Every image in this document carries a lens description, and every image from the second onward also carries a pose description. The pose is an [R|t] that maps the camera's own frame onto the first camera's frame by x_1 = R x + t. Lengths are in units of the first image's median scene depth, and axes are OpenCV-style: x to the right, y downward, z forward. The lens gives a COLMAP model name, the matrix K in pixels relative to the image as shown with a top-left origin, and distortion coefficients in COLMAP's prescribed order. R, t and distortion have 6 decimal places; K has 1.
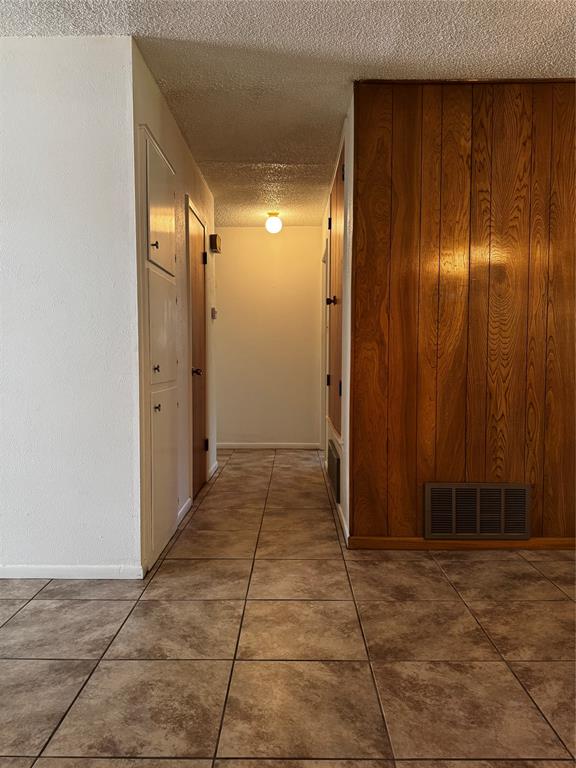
lens RADIAL K [[542.4, 0, 290.8], [0, 542.4, 381.2], [0, 0, 1]] dist [0.060475, -0.073857]
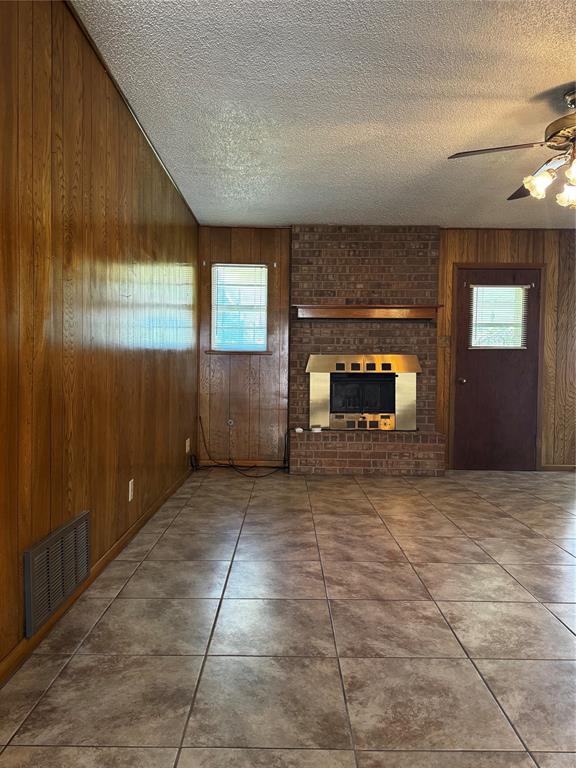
lens RADIAL K [[542.4, 0, 285.5], [0, 542.4, 385.7], [0, 0, 1]] dist [0.060475, -0.073857]
pose [[-0.006280, -0.029325, 0.999550, -0.554801], [0.028406, 0.999161, 0.029492, -0.028081], [-0.999577, 0.028578, -0.005442, 0.973505]]
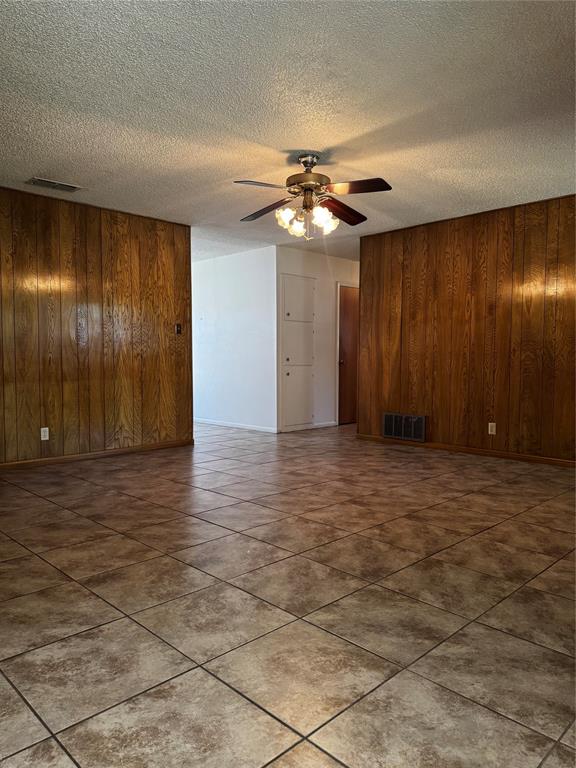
lens RADIAL K [[542.4, 0, 287.1], [0, 542.4, 383.7], [0, 0, 1]] dist [0.060475, -0.073857]
pose [[0.707087, 0.035848, -0.706217, 2.116562], [-0.035514, 0.999254, 0.015165, 0.073966], [0.706234, 0.014358, 0.707833, -1.161463]]
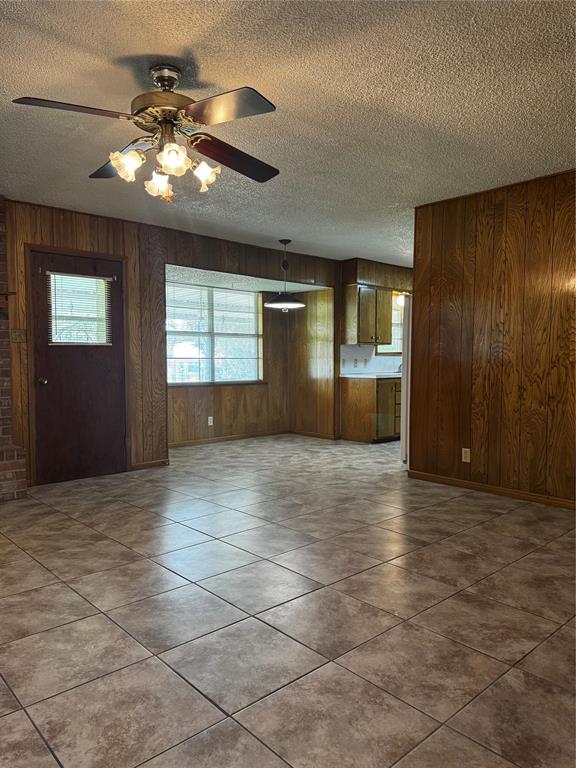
lens RADIAL K [[542.4, 0, 286.6], [0, 542.4, 384.4], [0, 0, 1]] dist [0.060475, -0.073857]
pose [[-0.678074, -0.031387, 0.734323, -0.292689], [0.033966, 0.996682, 0.073964, -0.074116], [-0.734208, 0.075095, -0.674758, 0.901404]]
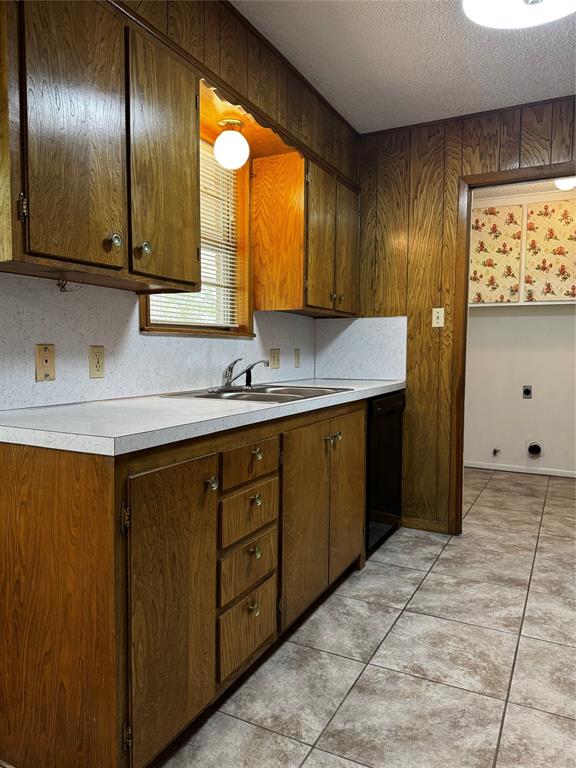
lens RADIAL K [[542.4, 0, 287.6], [0, 542.4, 382.8], [0, 0, 1]] dist [0.060475, -0.073857]
pose [[-0.889149, -0.033078, 0.456420, 1.375233], [0.012627, 0.995231, 0.096726, 0.025802], [-0.457443, 0.091767, -0.884491, -1.357275]]
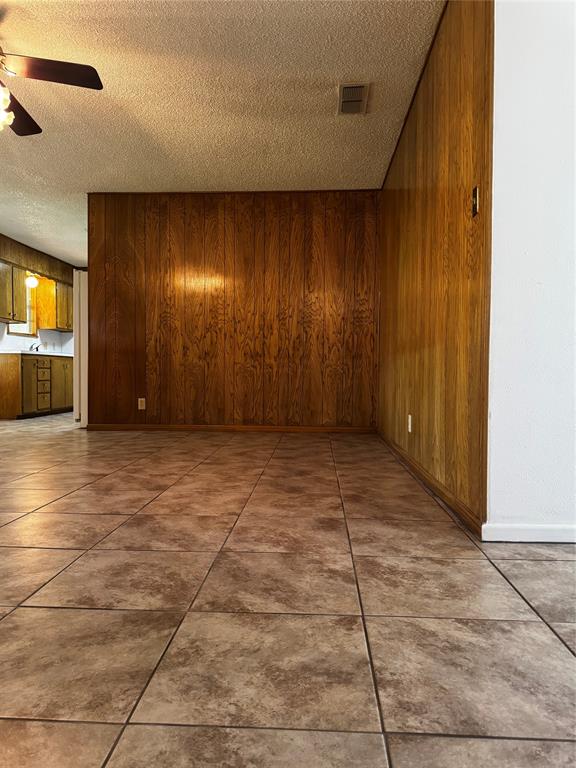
lens RADIAL K [[542.4, 0, 288.6], [0, 542.4, 385.1], [0, 0, 1]] dist [0.060475, -0.073857]
pose [[-0.998830, -0.002073, 0.048305, -0.032829], [0.001193, 0.997720, 0.067482, 0.124511], [-0.048335, 0.067461, -0.996550, 1.561261]]
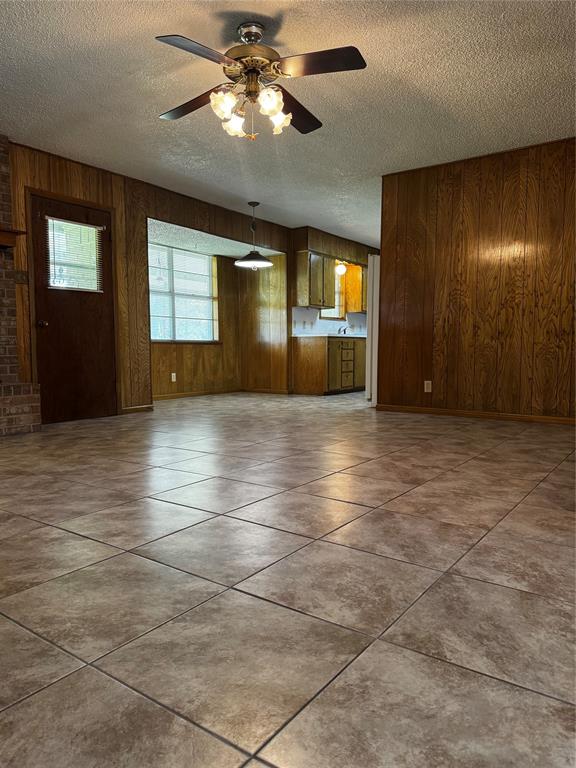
lens RADIAL K [[542.4, 0, 285.8], [0, 542.4, 383.5], [0, 0, 1]] dist [0.060475, -0.073857]
pose [[-0.813383, -0.032752, 0.580806, -0.139190], [0.029780, 0.994760, 0.097801, 0.106295], [-0.580966, 0.096846, -0.808146, 1.429086]]
